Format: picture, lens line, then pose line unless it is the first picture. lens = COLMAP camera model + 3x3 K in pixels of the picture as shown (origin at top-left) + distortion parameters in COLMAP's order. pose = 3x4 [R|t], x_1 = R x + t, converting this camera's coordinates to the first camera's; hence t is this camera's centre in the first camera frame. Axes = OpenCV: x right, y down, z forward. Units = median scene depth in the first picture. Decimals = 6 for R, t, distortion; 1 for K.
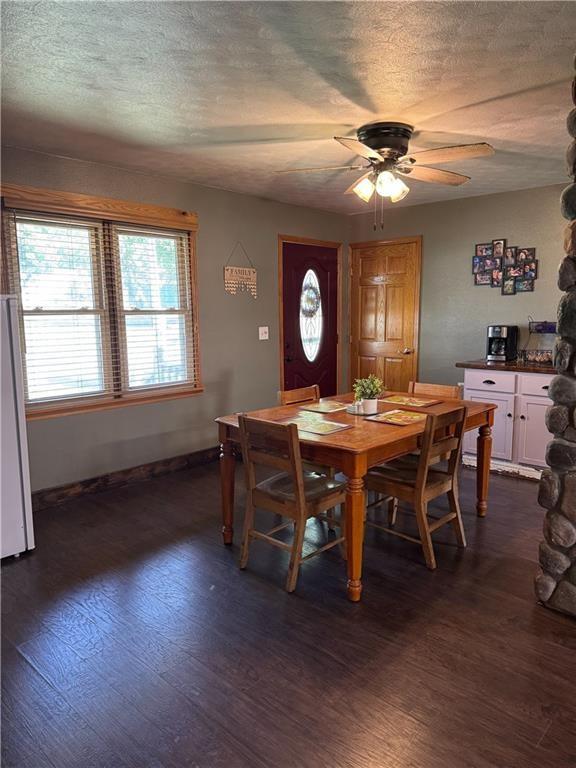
lens RADIAL K [[538.2, 0, 282.0], [0, 538.2, 390.5], [0, 0, 1]] dist [0.054386, -0.032562]
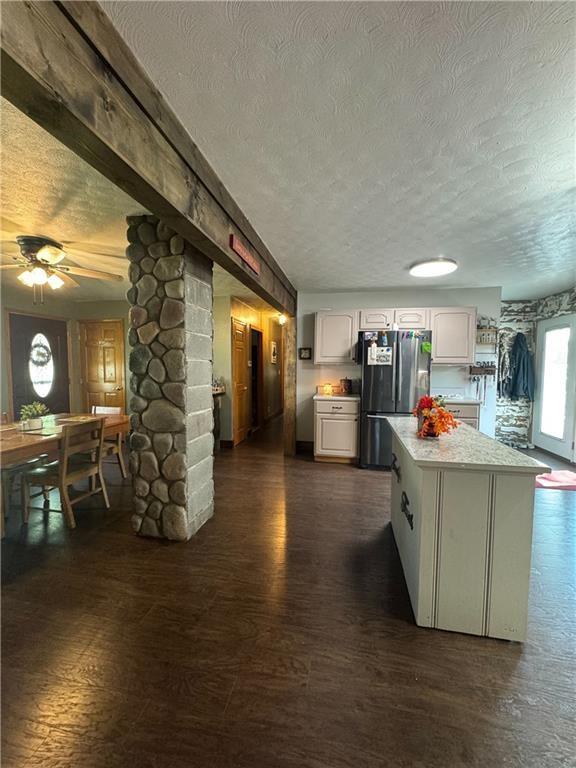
lens RADIAL K [[309.3, 0, 291.4], [0, 309.3, 383.7], [0, 0, 1]] dist [-0.010858, 0.000300]
pose [[0.836940, -0.016089, 0.547058, 0.194926], [0.069406, 0.994618, -0.076933, 0.022345], [-0.542876, 0.102357, 0.833552, -0.041917]]
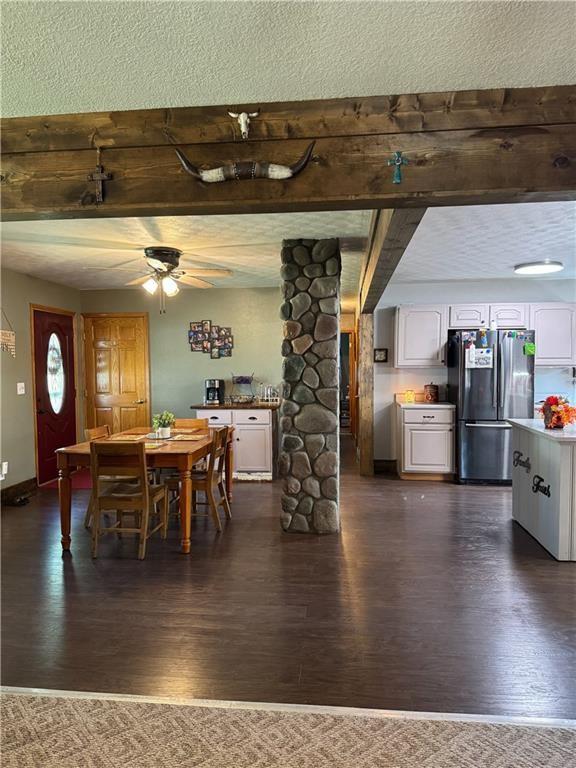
lens RADIAL K [[538.2, 0, 285.5], [0, 538.2, 391.3], [0, 0, 1]] dist [0.054386, -0.032562]
pose [[0.797336, -0.023173, 0.603091, -0.303028], [0.091135, 0.992427, -0.082355, 0.045847], [-0.596616, 0.120627, 0.793410, -0.236822]]
